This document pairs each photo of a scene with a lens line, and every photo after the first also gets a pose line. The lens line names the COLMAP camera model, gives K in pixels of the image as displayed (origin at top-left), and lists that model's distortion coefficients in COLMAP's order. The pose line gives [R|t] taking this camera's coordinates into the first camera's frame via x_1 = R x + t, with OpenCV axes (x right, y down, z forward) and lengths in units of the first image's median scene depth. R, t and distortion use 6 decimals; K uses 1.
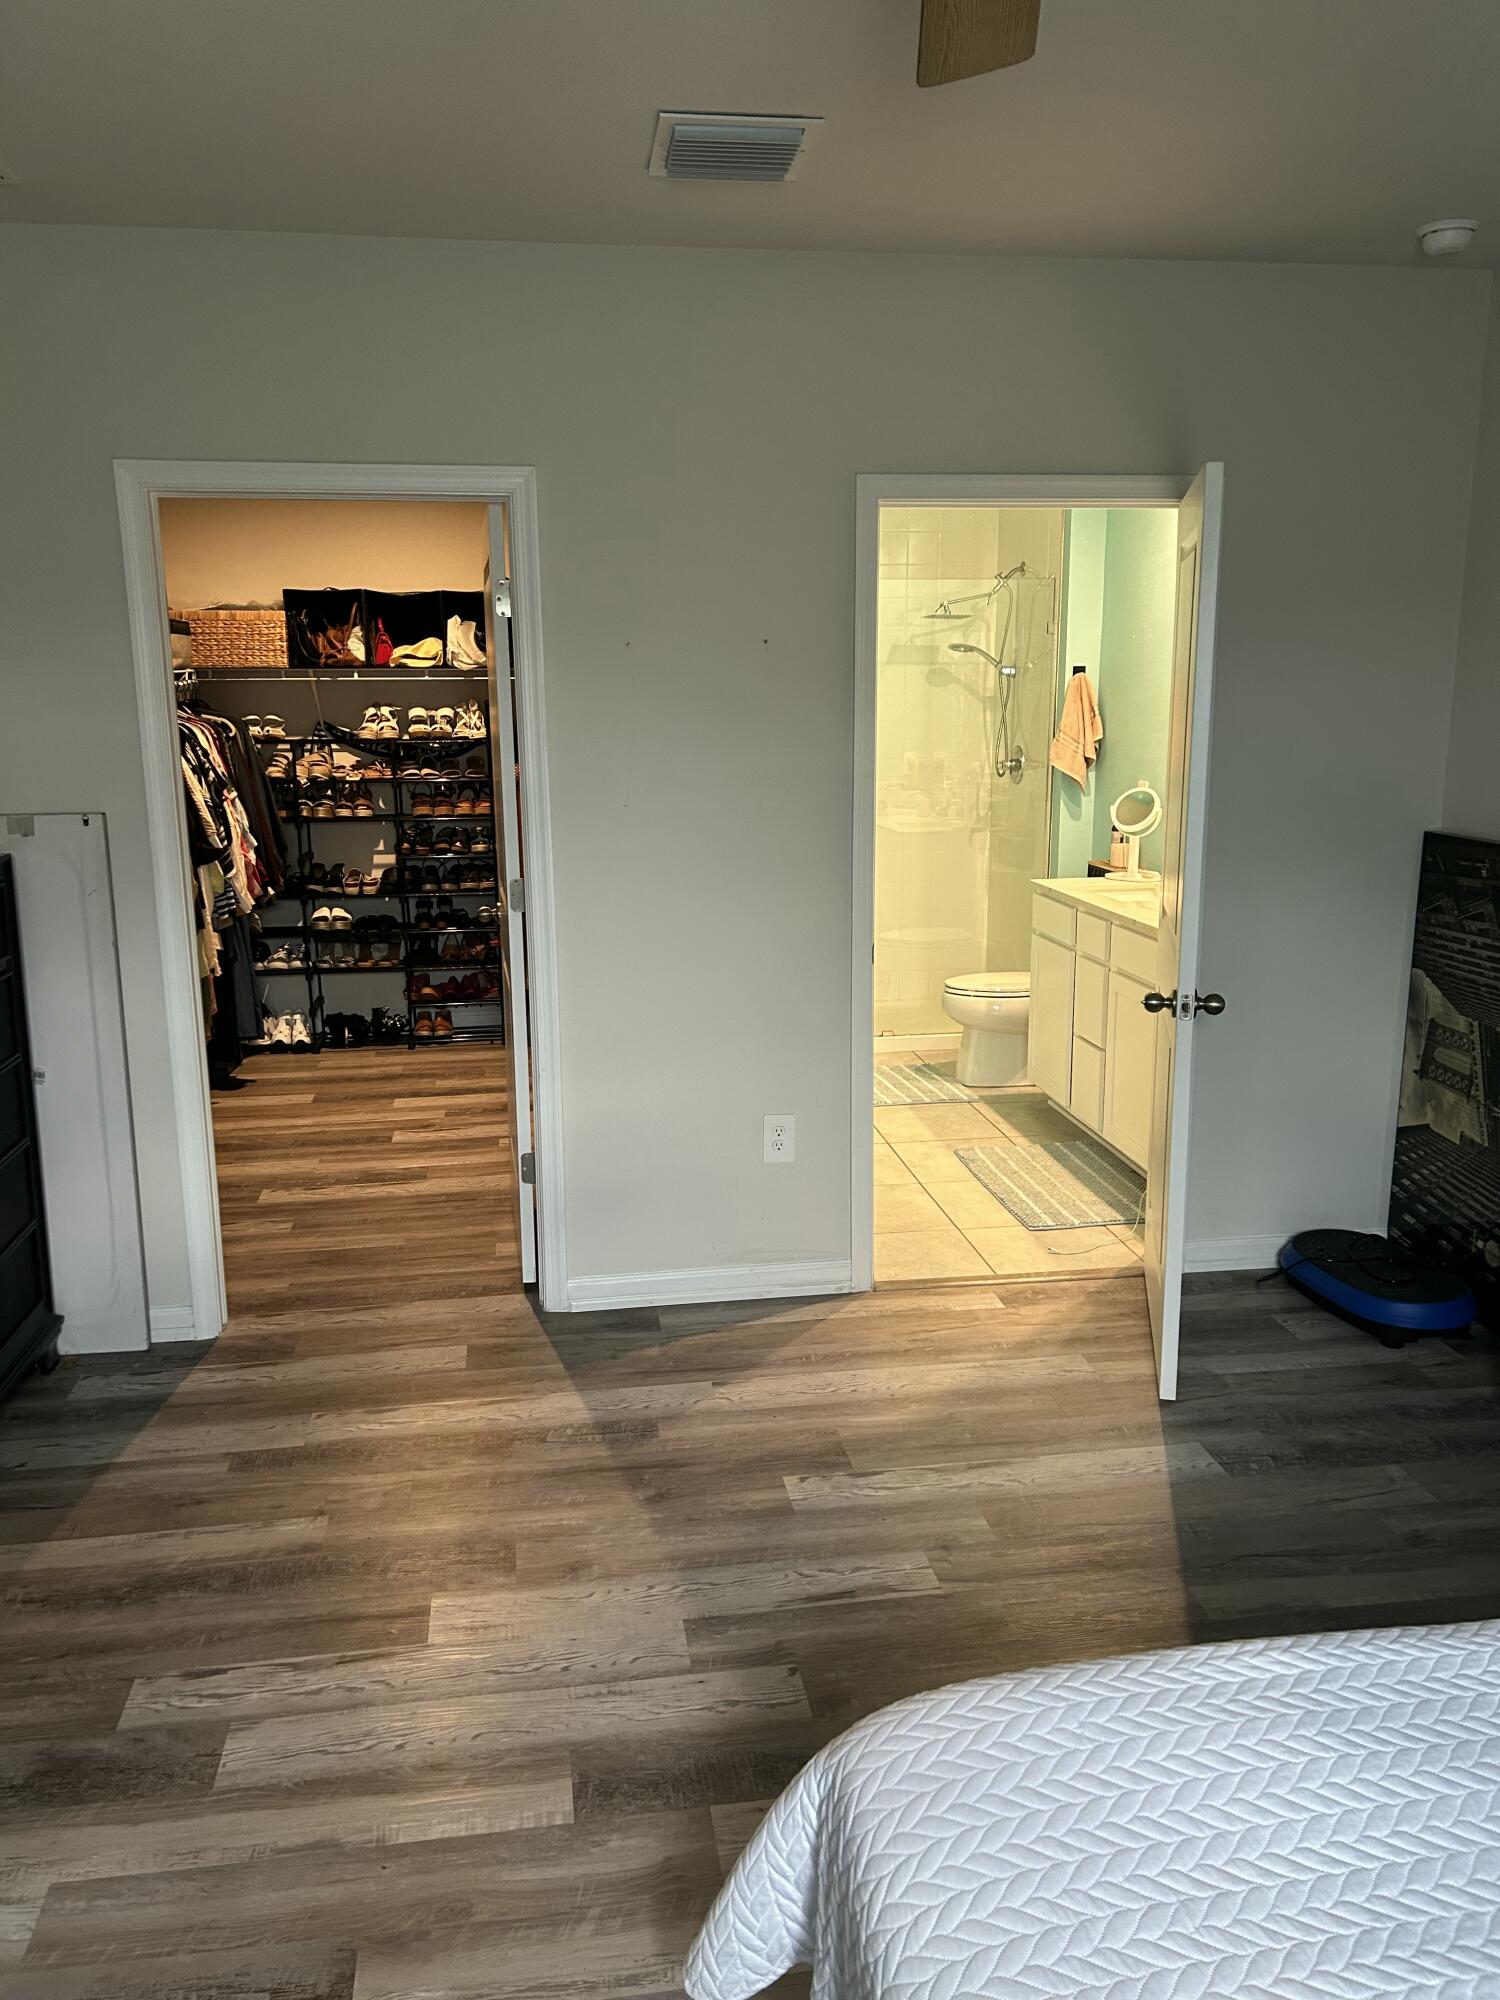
lens RADIAL K [[1501.1, 0, 740.5], [0, 1501.1, 992.4], [0, 0, 1]] dist [0.032218, -0.039513]
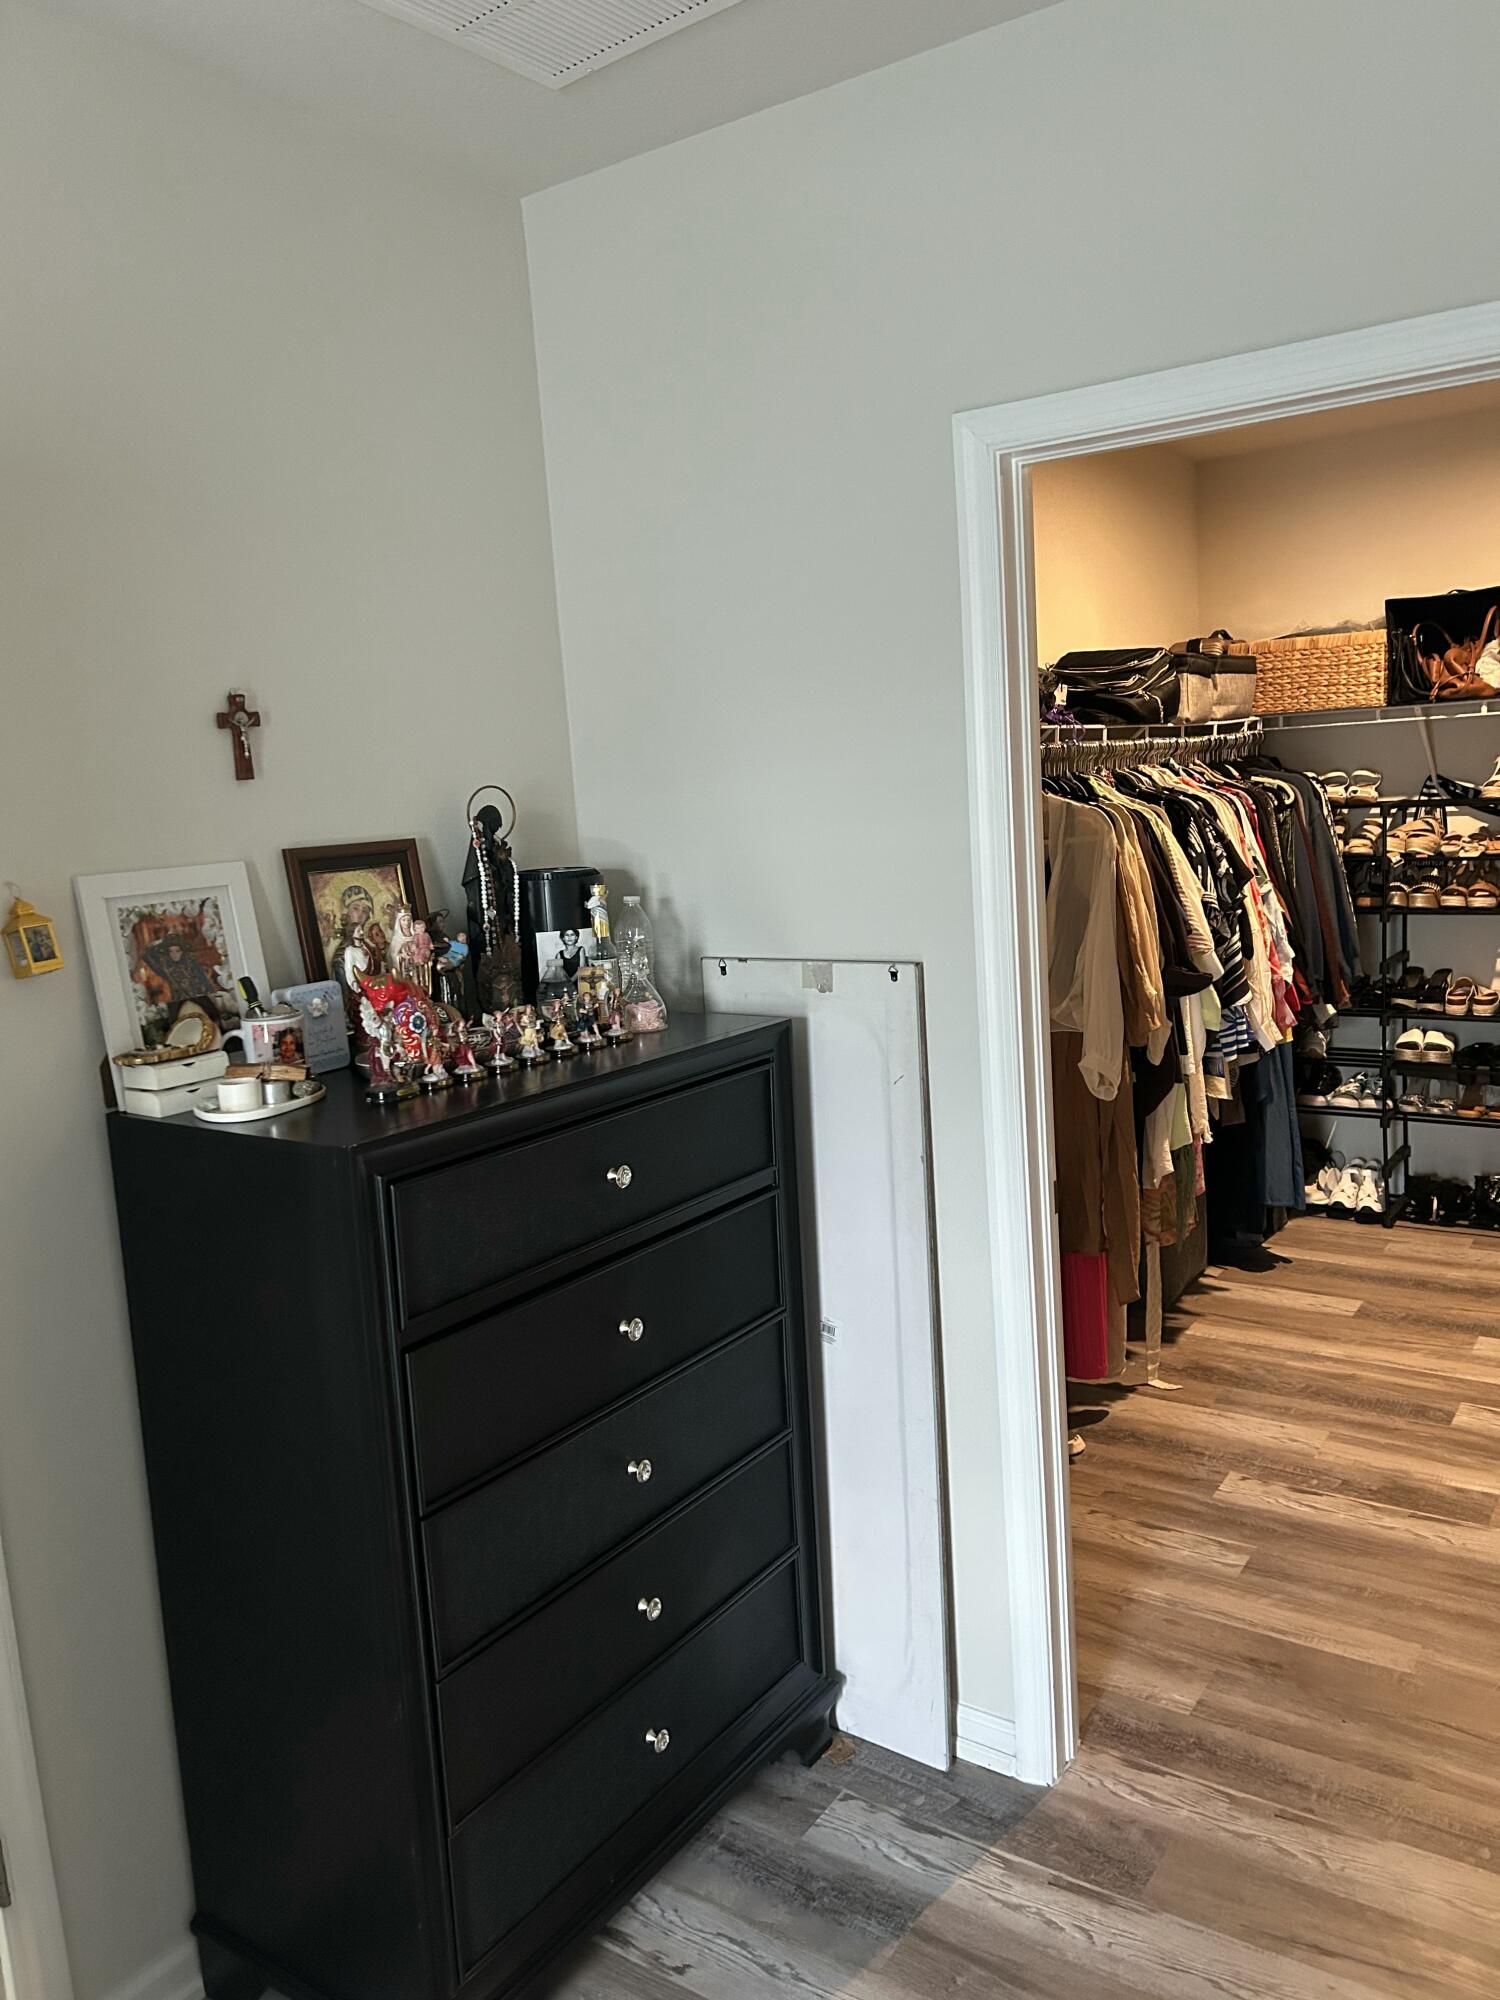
lens RADIAL K [[1501.1, 0, 737.6], [0, 1501.1, 990.1], [0, 0, 1]] dist [0.032218, -0.039513]
pose [[0.726742, 0.059902, -0.684294, -0.021351], [-0.077752, 0.996962, 0.004698, -0.069695], [0.682496, 0.049791, 0.729191, 0.315988]]
